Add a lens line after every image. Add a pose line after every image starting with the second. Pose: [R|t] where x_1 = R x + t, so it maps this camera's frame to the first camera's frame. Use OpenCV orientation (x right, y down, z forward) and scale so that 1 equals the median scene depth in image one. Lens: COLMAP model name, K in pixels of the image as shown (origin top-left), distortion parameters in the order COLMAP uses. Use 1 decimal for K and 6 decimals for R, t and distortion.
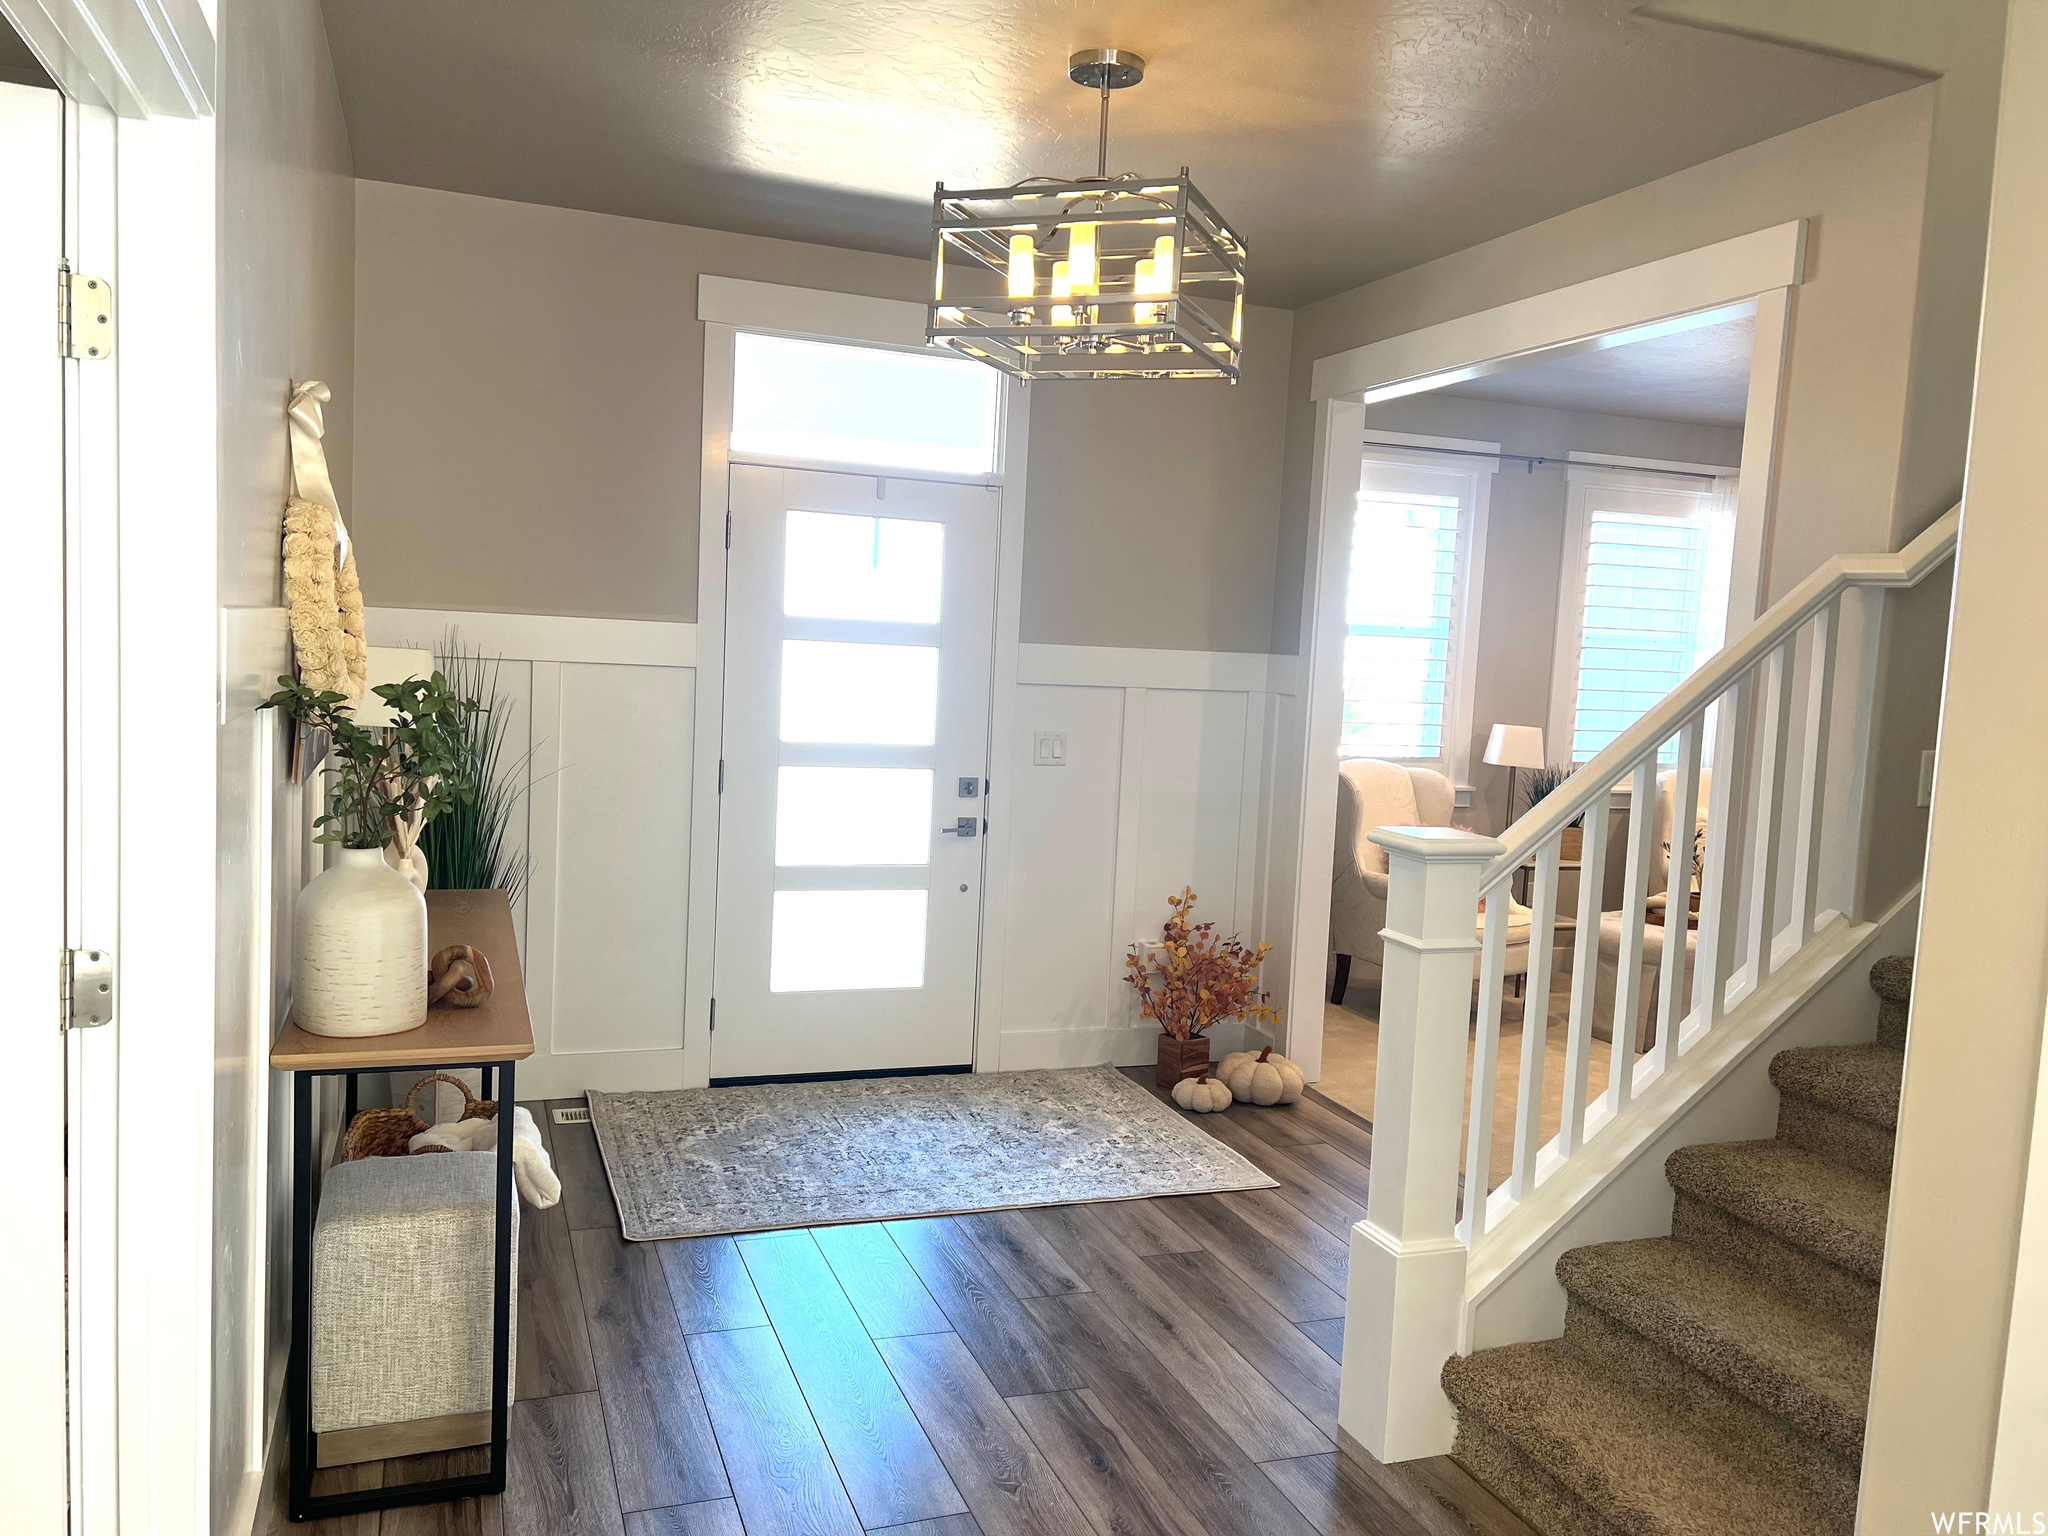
lens RADIAL K [[1531.3, 0, 1027.5], [0, 1531.3, 780.6], [0, 0, 1]] dist [0.090905, -0.109011]
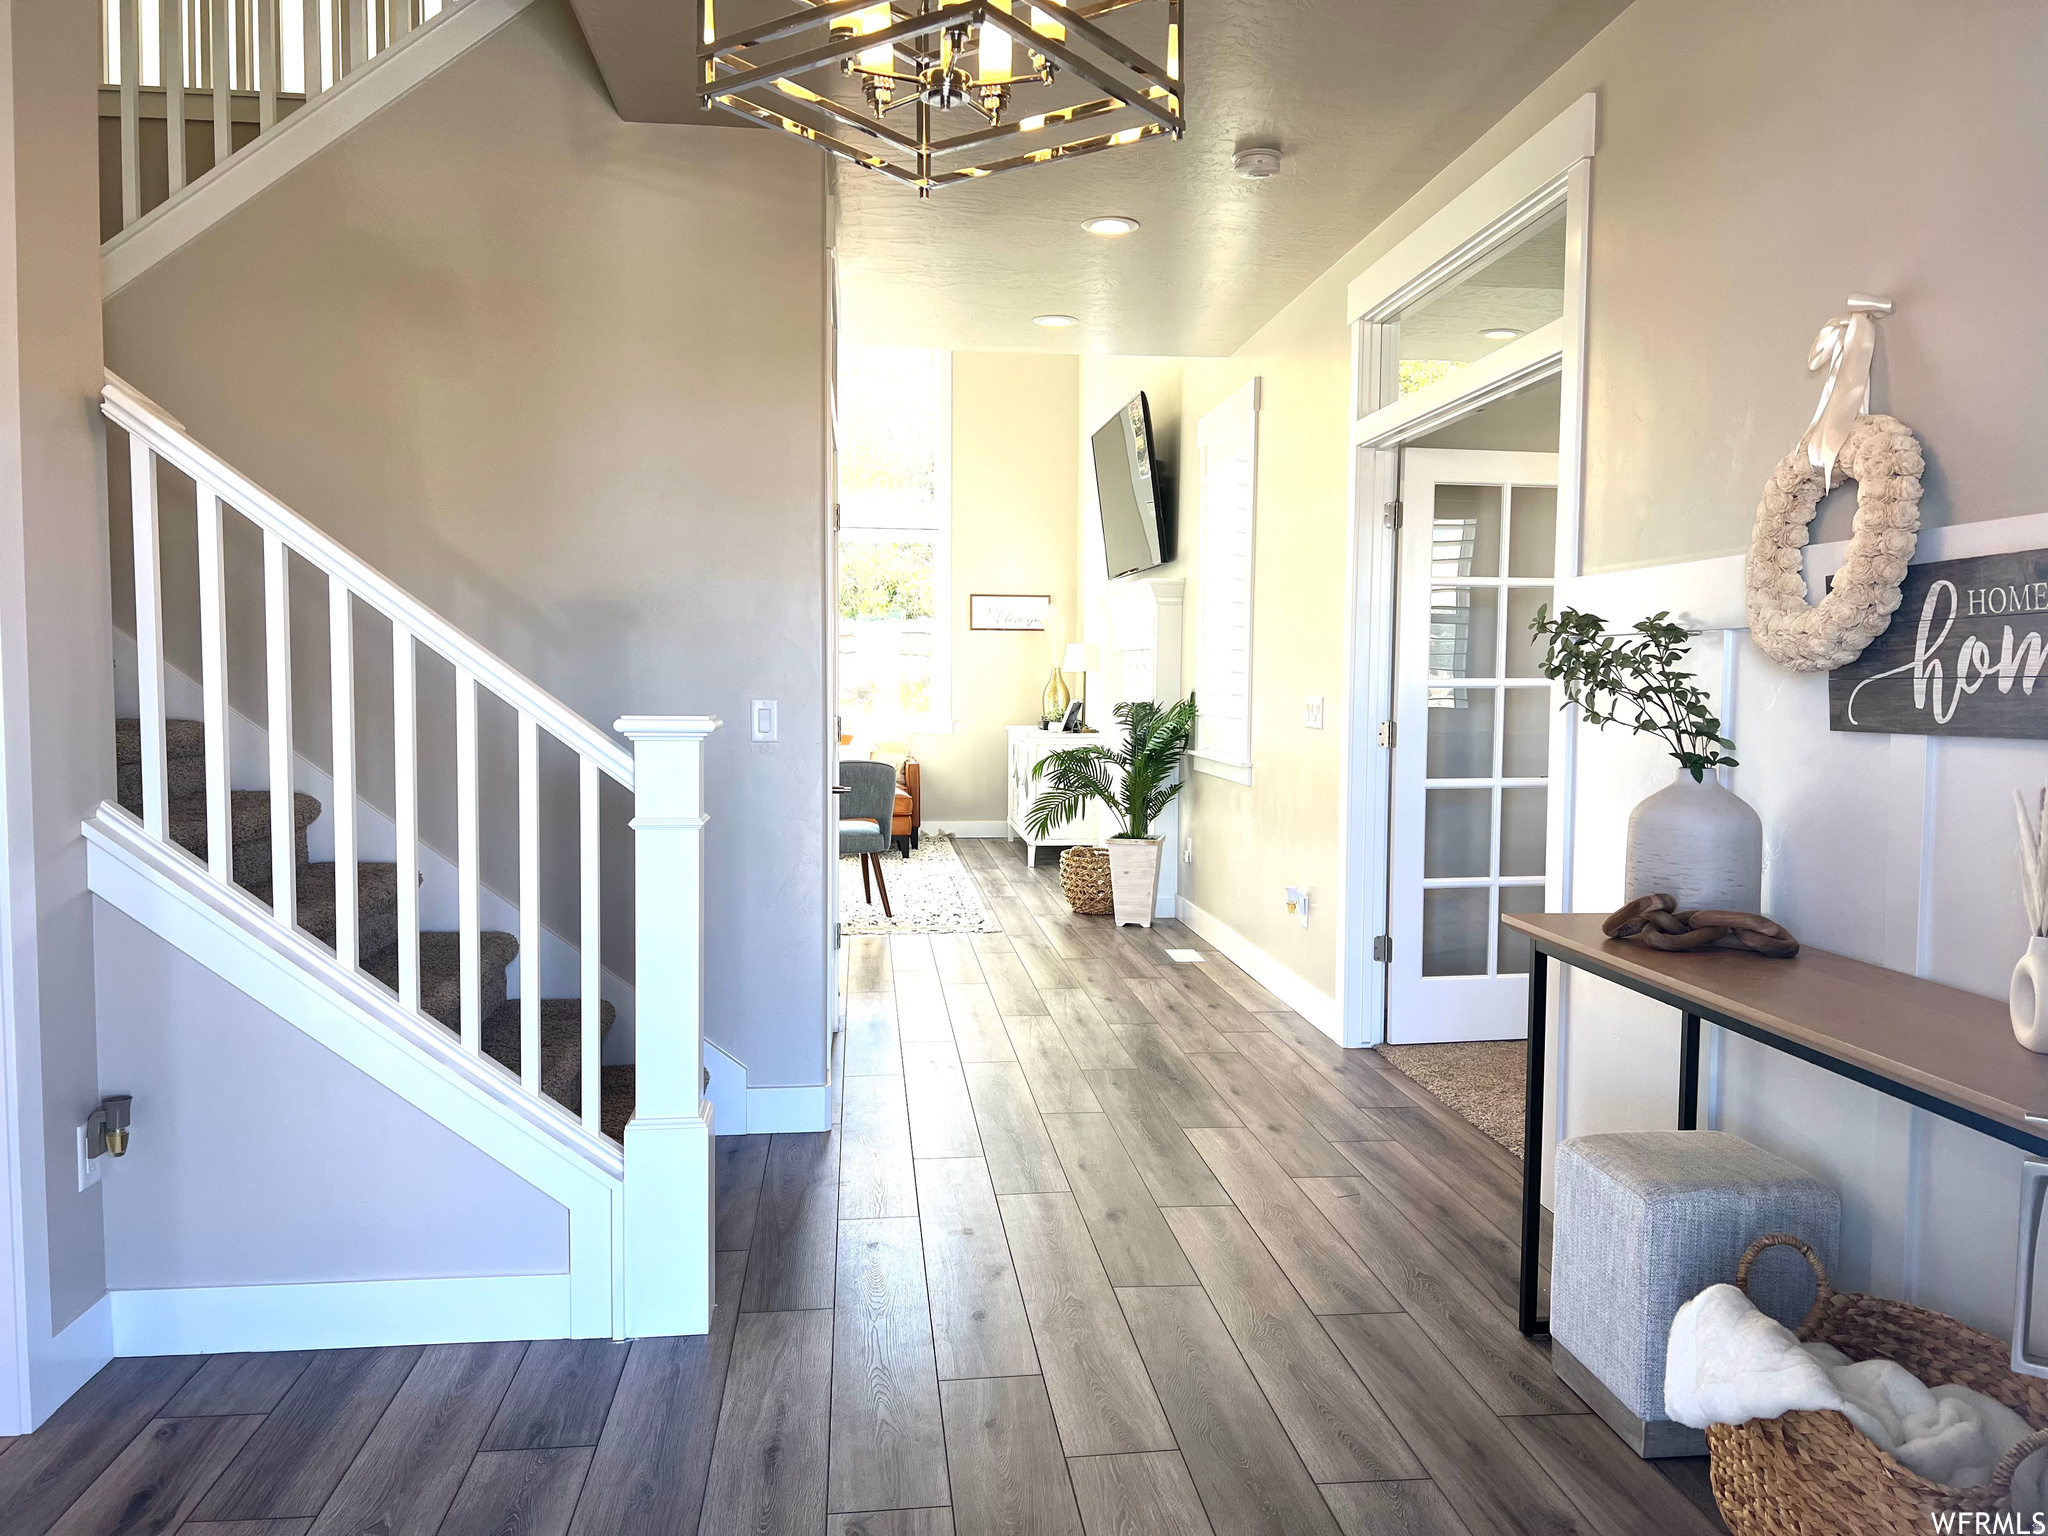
lens RADIAL K [[1559.4, 0, 1030.5], [0, 1559.4, 777.0], [0, 0, 1]] dist [0.029702, -0.005707]
pose [[-0.968946, -0.073812, 0.236001, -0.122750], [-0.034991, 0.985733, 0.164637, -0.061024], [-0.244786, 0.151266, -0.957705, 1.106718]]
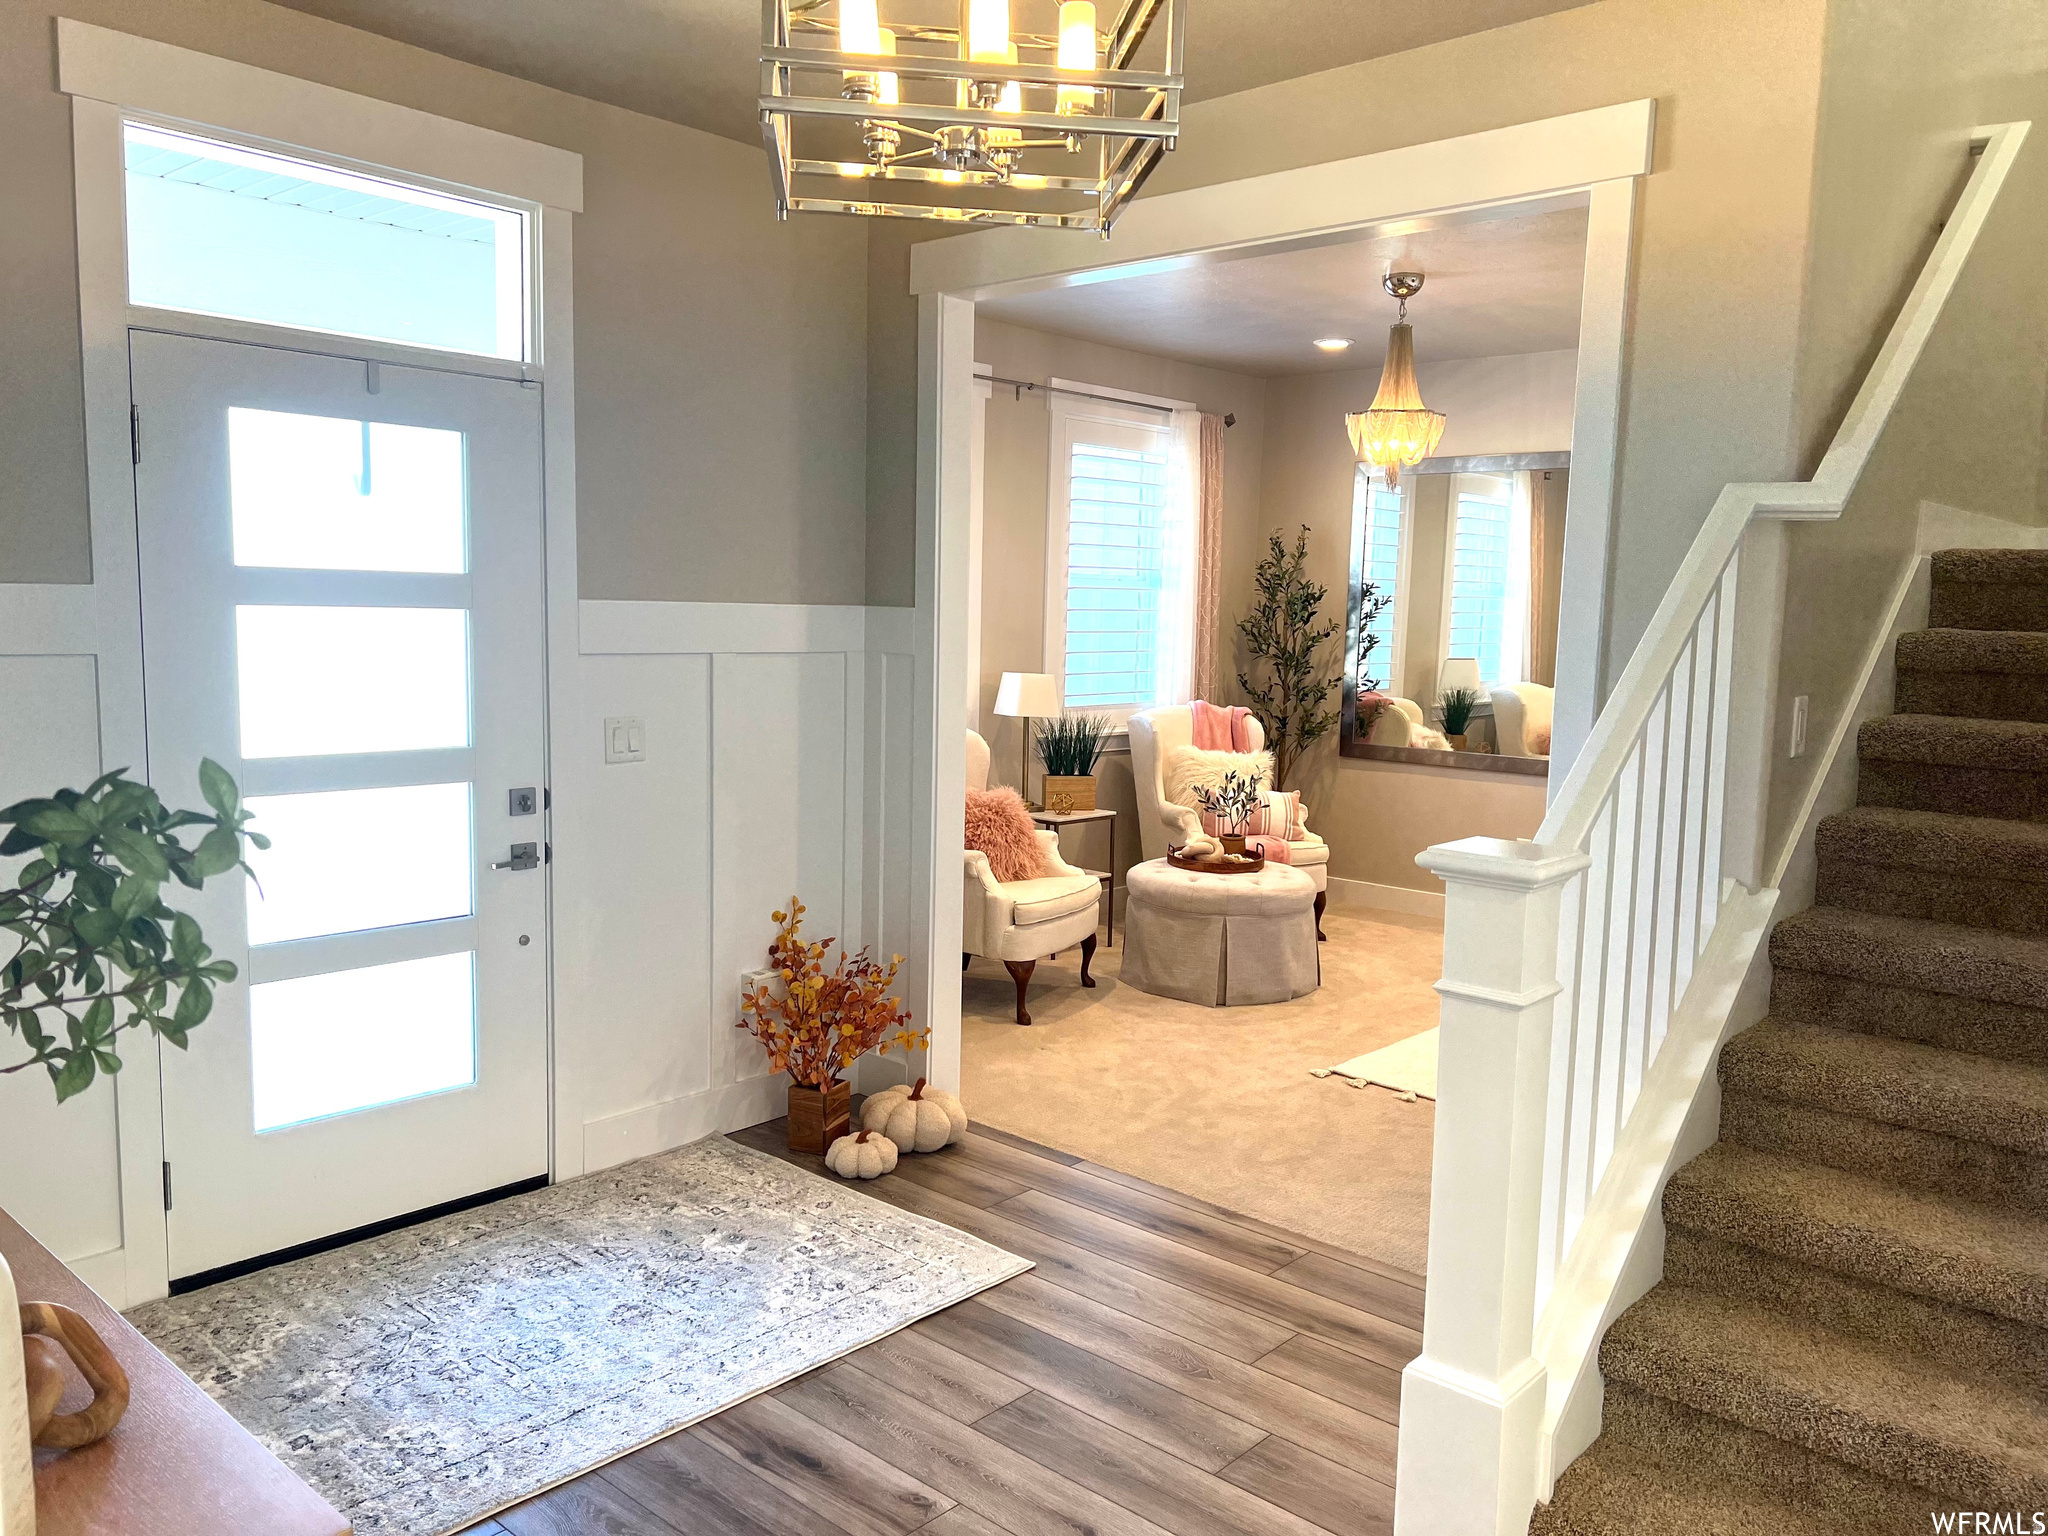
lens RADIAL K [[1537.6, 0, 1006.0], [0, 1537.6, 784.0], [0, 0, 1]] dist [0.097347, -0.117522]
pose [[0.888573, -0.082569, 0.451243, -0.170099], [0.062991, 0.996312, 0.058267, -0.033157], [-0.454390, -0.023350, 0.890497, 0.245317]]
